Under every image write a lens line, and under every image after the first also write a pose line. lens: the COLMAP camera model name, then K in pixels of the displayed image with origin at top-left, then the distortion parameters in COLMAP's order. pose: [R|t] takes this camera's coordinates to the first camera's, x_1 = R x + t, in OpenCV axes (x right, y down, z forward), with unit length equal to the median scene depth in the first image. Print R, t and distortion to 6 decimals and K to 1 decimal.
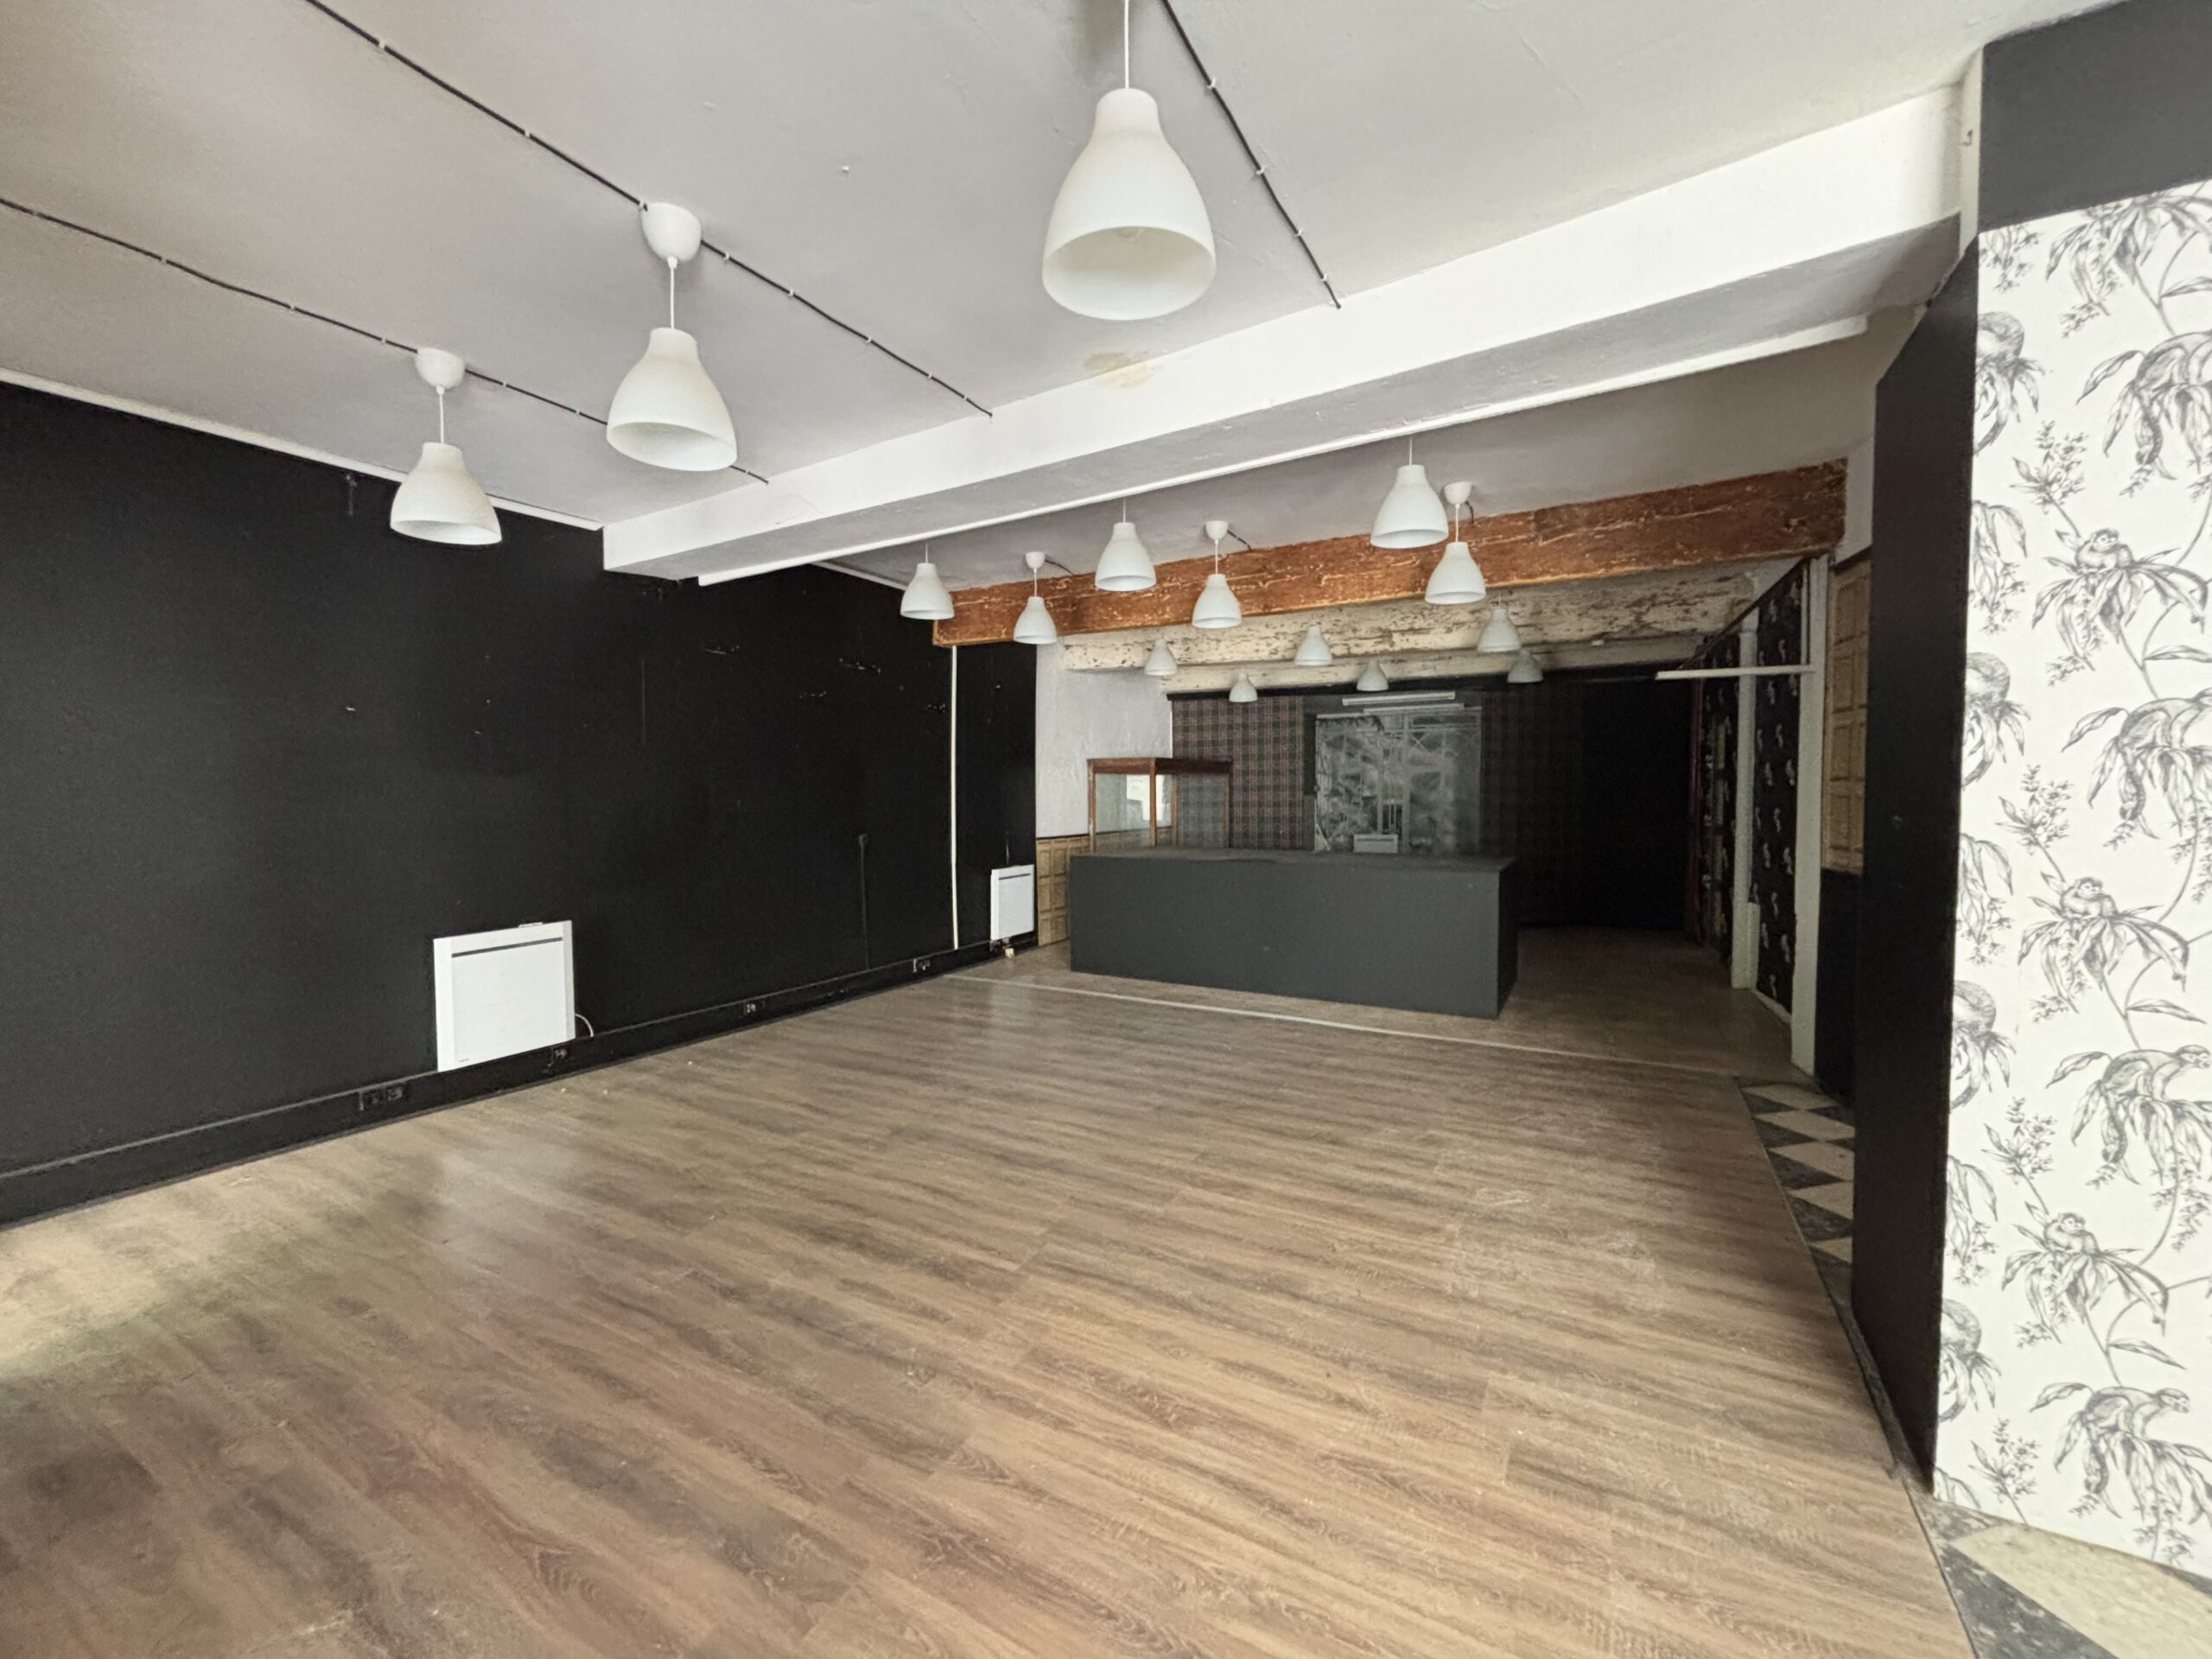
lens RADIAL K [[900.6, 0, 1095.9], [0, 900.6, 830.2], [0, 0, 1]] dist [0.012479, -0.003153]
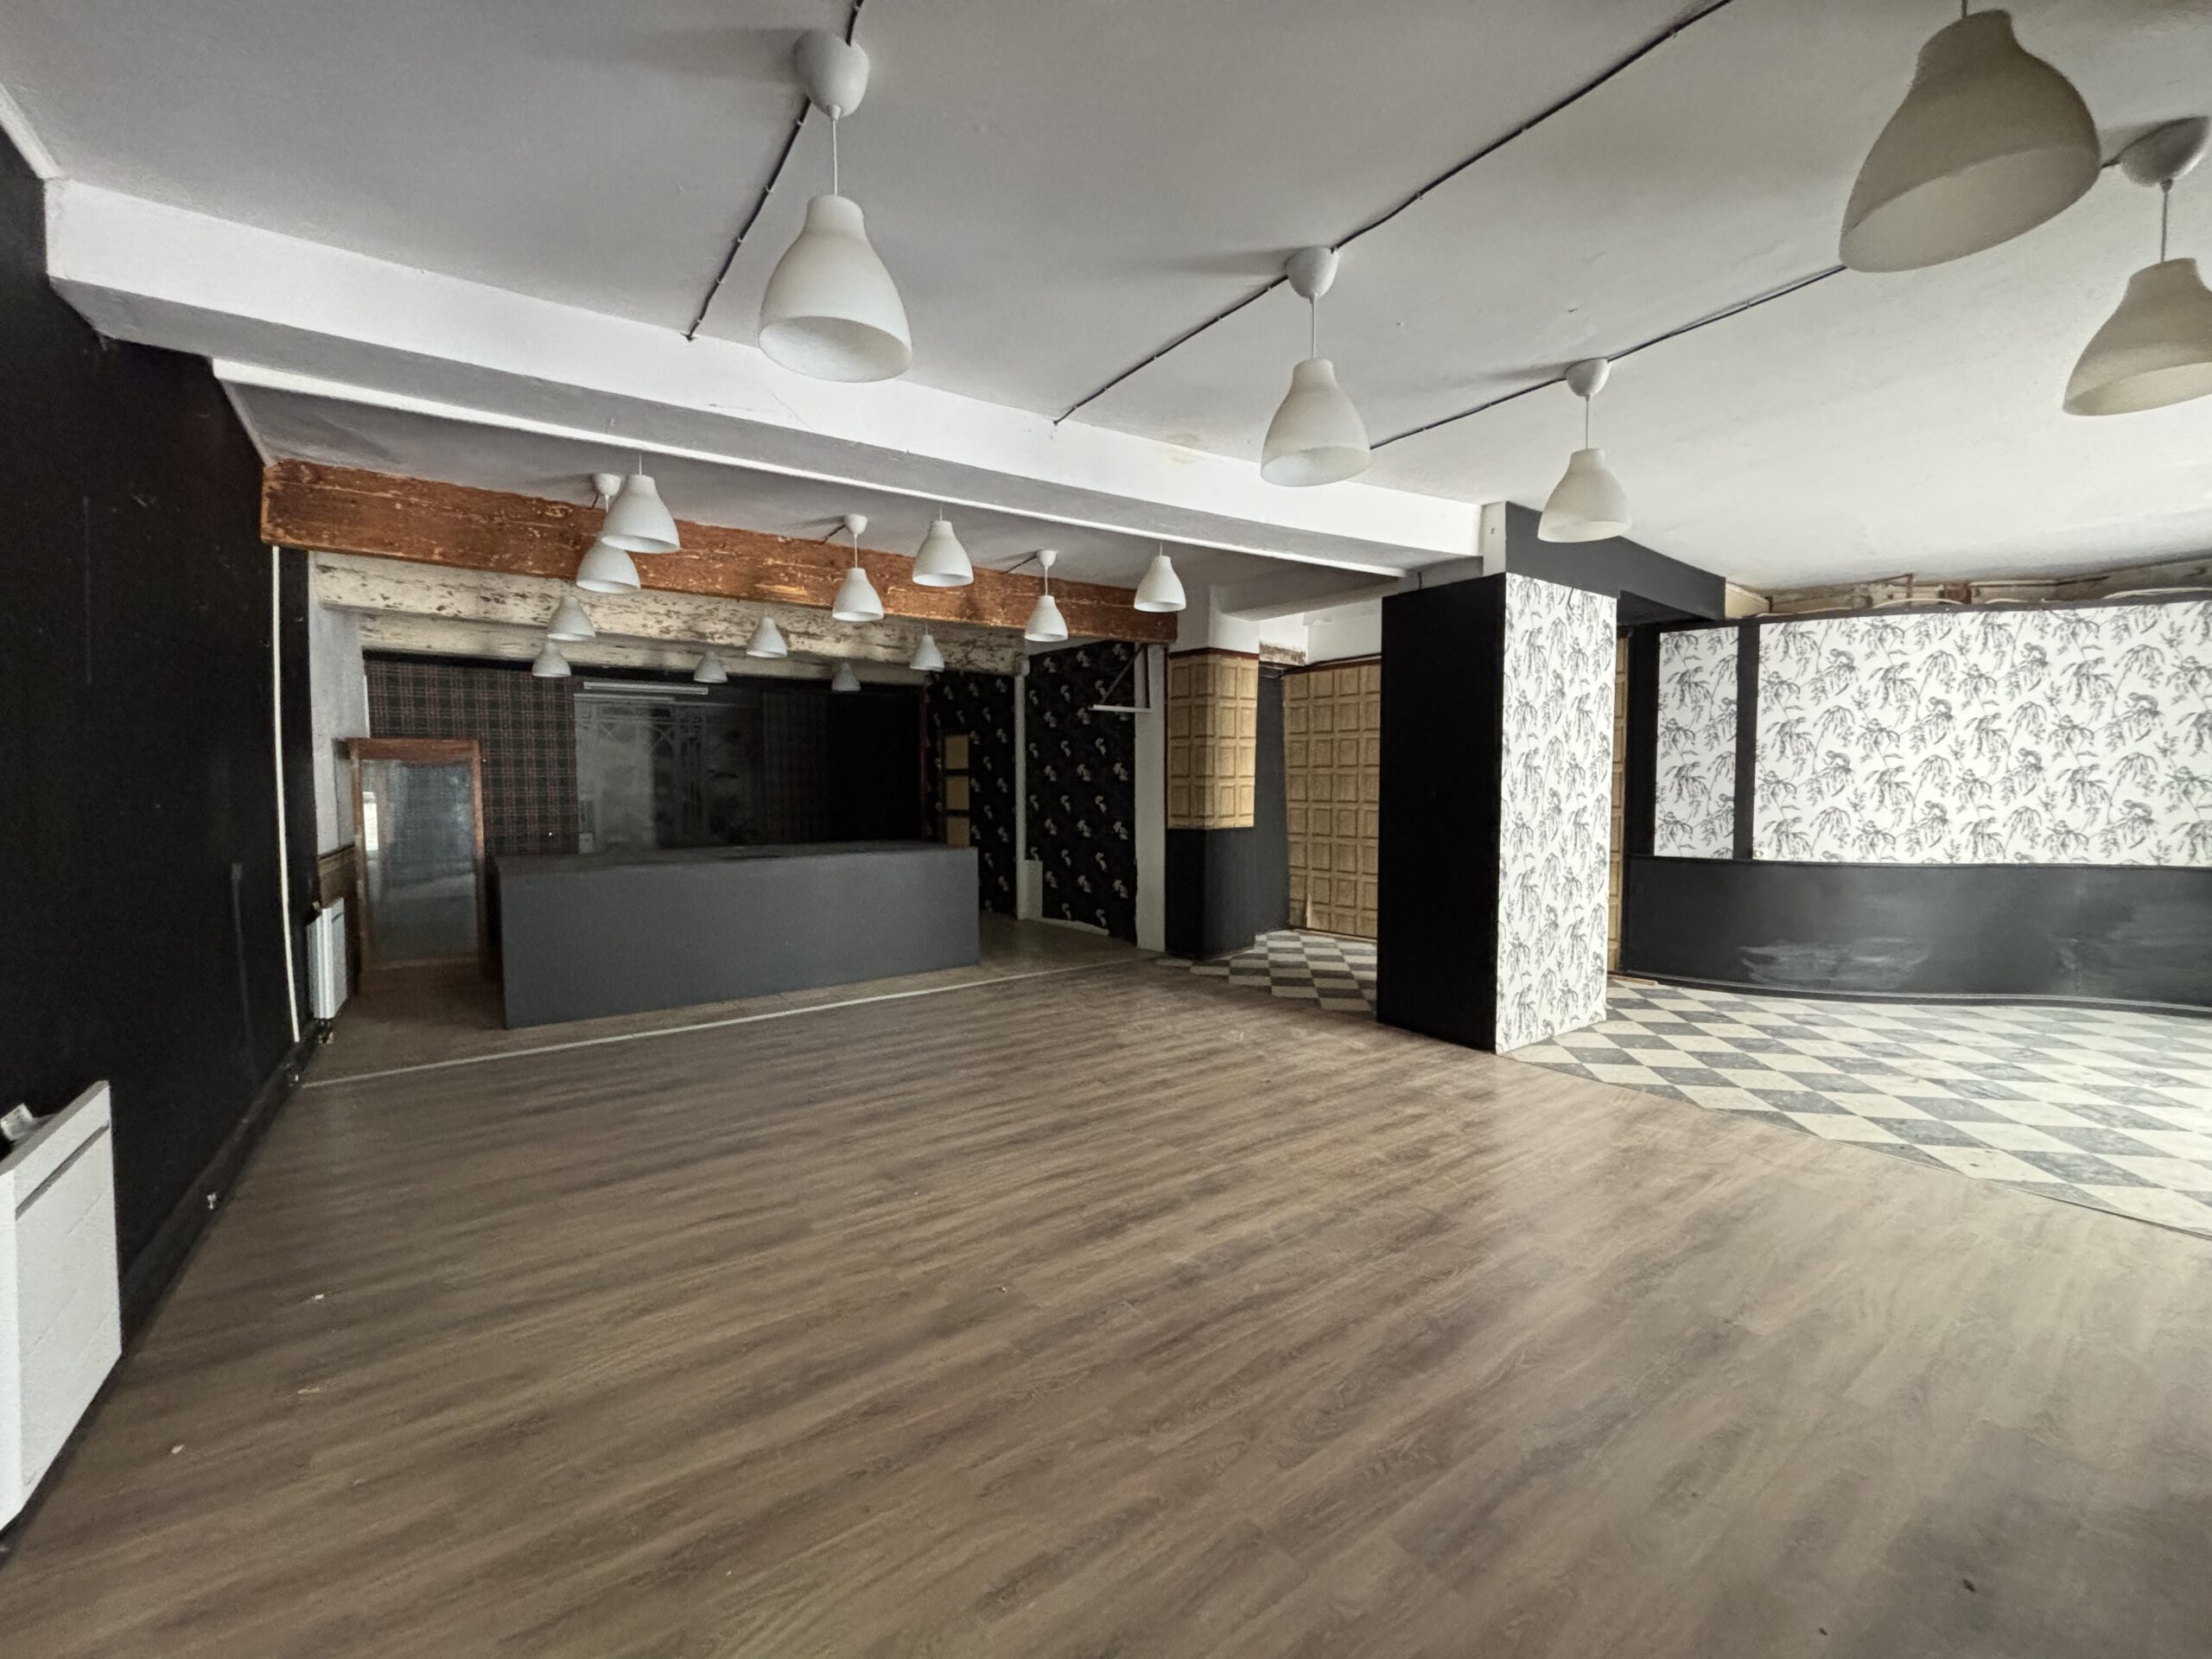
lens RADIAL K [[900.6, 0, 1100.3], [0, 900.6, 829.5], [0, 0, 1]] dist [0.012479, -0.003153]
pose [[0.423699, -0.046384, 0.904615, -0.939938], [0.042626, 0.998603, 0.031239, -0.016594], [-0.904800, 0.025324, 0.425084, 0.460245]]
